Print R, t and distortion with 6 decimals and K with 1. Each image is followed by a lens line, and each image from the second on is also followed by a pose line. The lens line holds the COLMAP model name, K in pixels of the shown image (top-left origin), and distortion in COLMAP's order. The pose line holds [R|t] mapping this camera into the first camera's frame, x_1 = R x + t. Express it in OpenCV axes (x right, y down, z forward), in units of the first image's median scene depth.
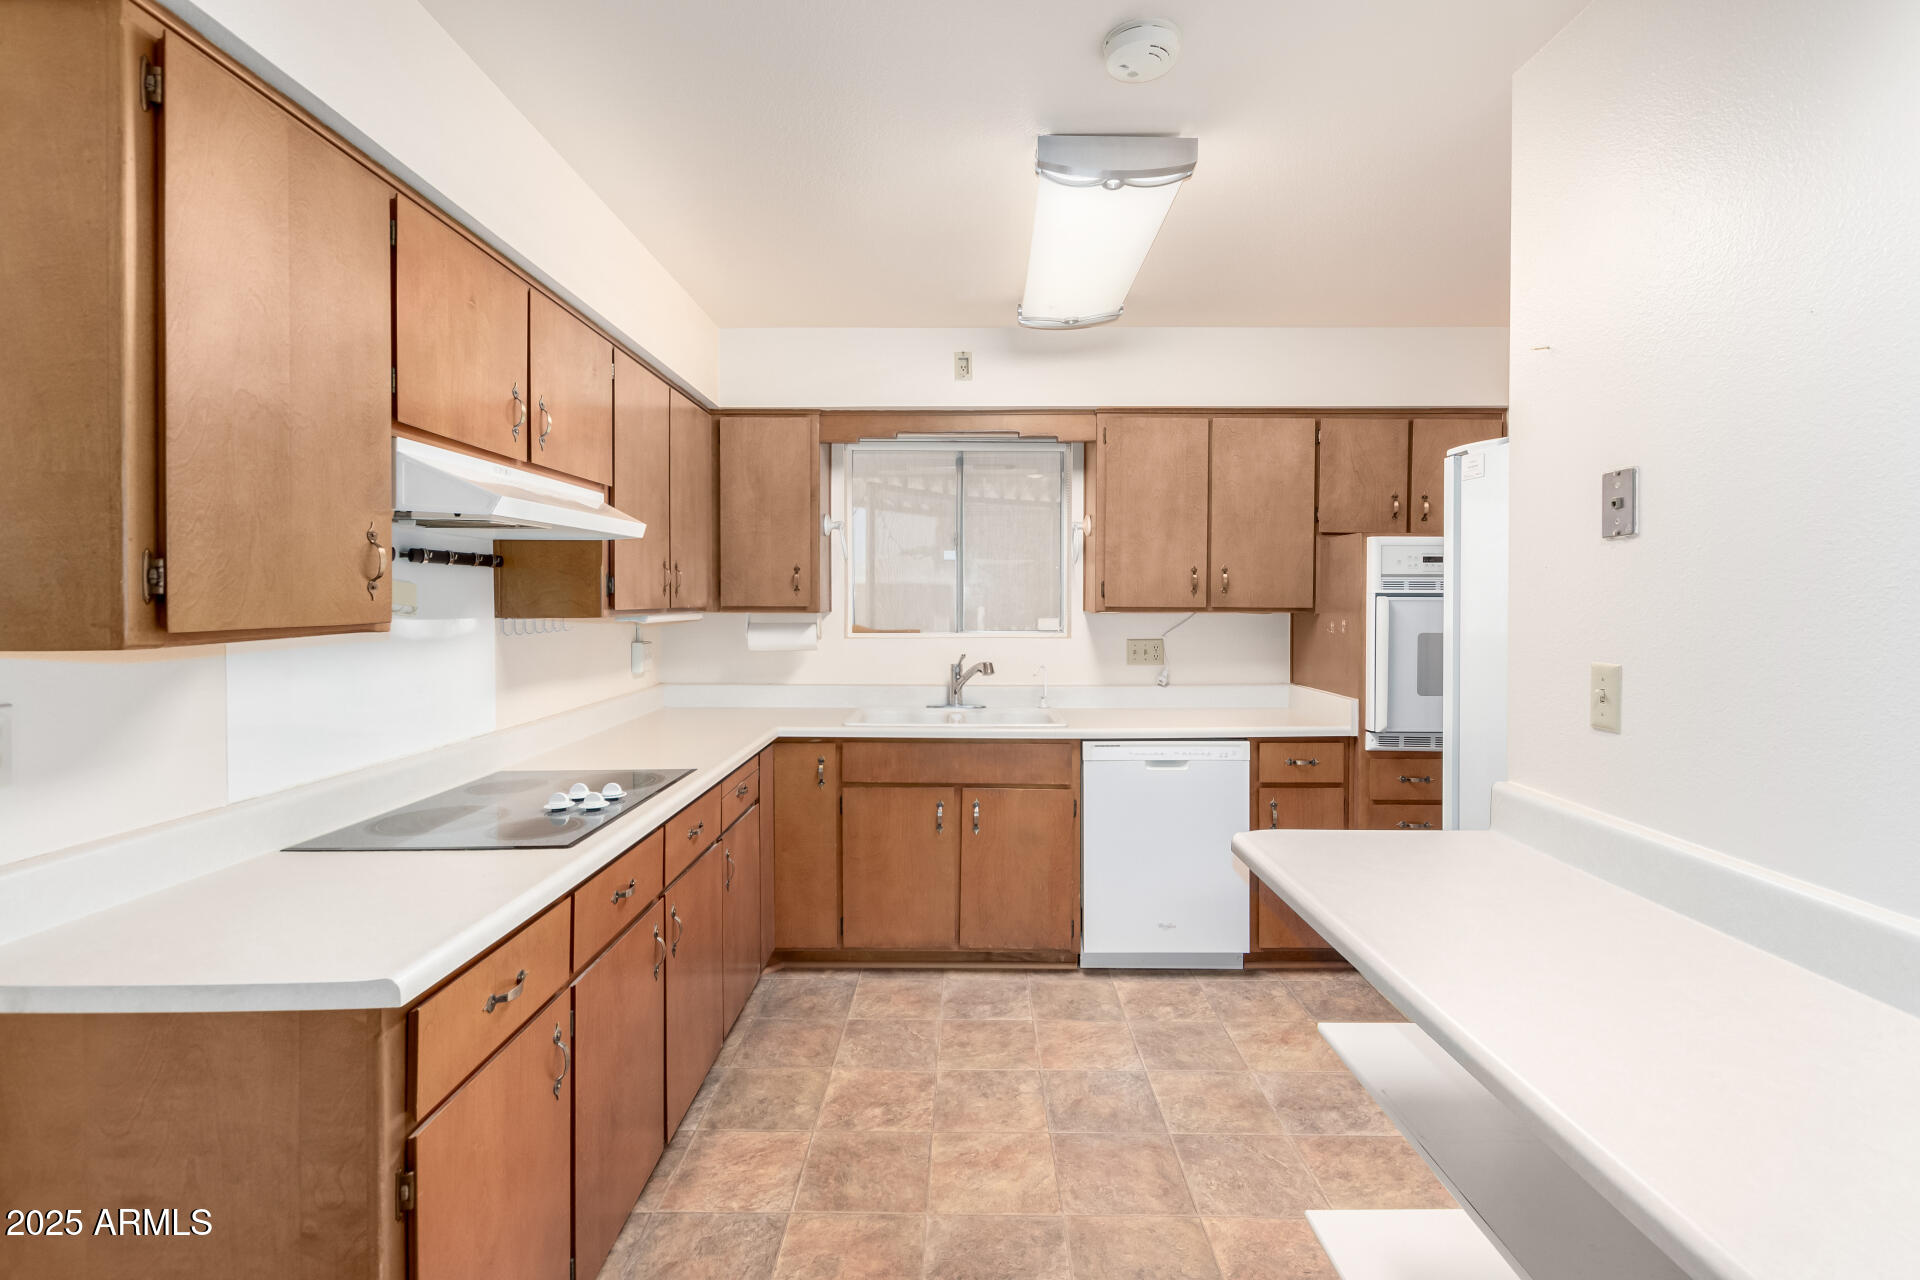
lens RADIAL K [[889.2, 0, 962.0], [0, 889.2, 610.3], [0, 0, 1]] dist [0.002334, -0.000733]
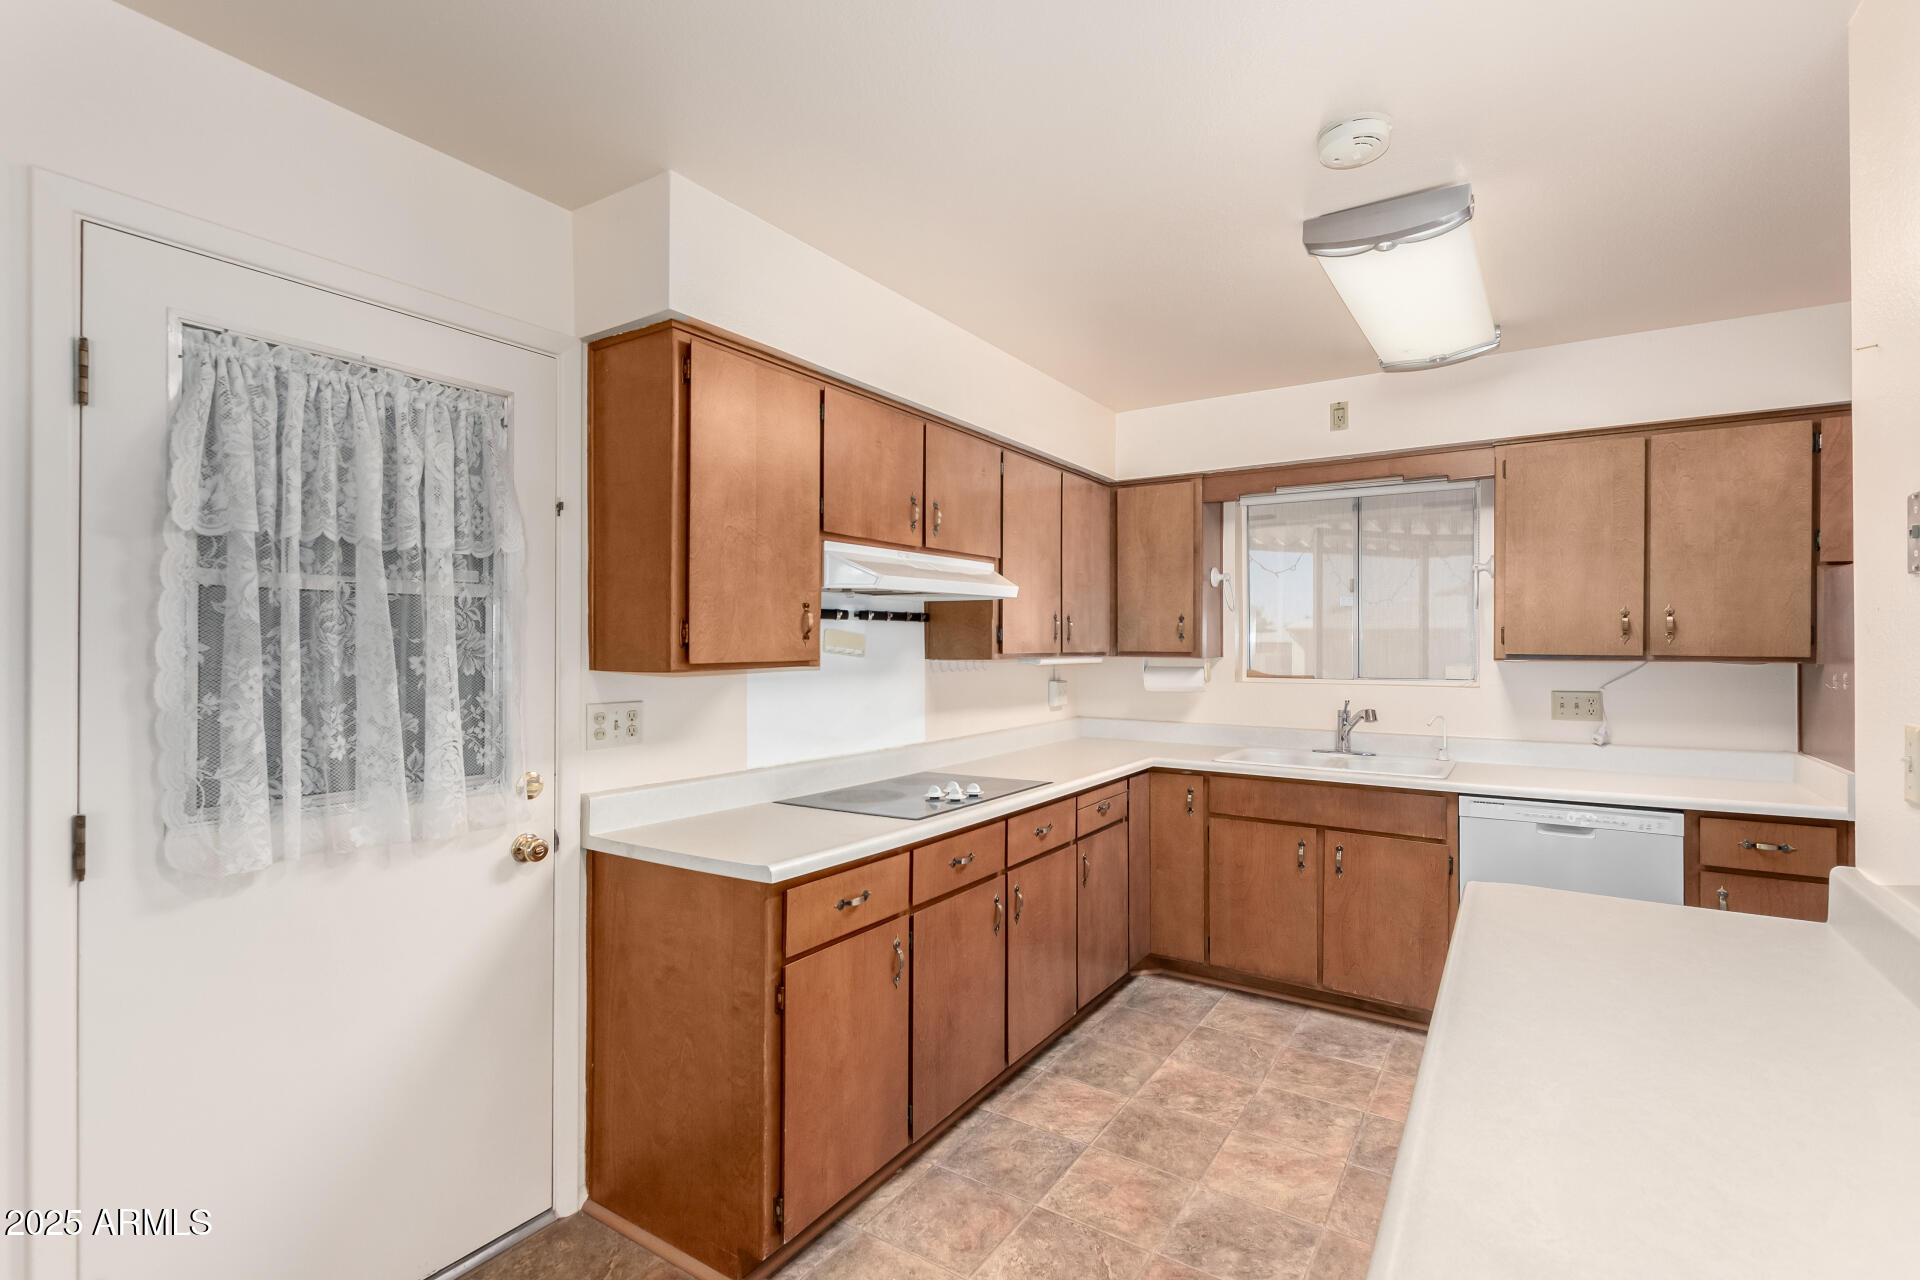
lens RADIAL K [[873.3, 0, 960.0], [0, 873.3, 640.0], [0, 0, 1]] dist [-0.002574, -0.000445]
pose [[0.838547, -0.001975, -0.544826, 0.210368], [-0.007965, 0.999842, -0.015882, 0.000251], [0.544771, 0.017658, 0.838399, -0.078461]]
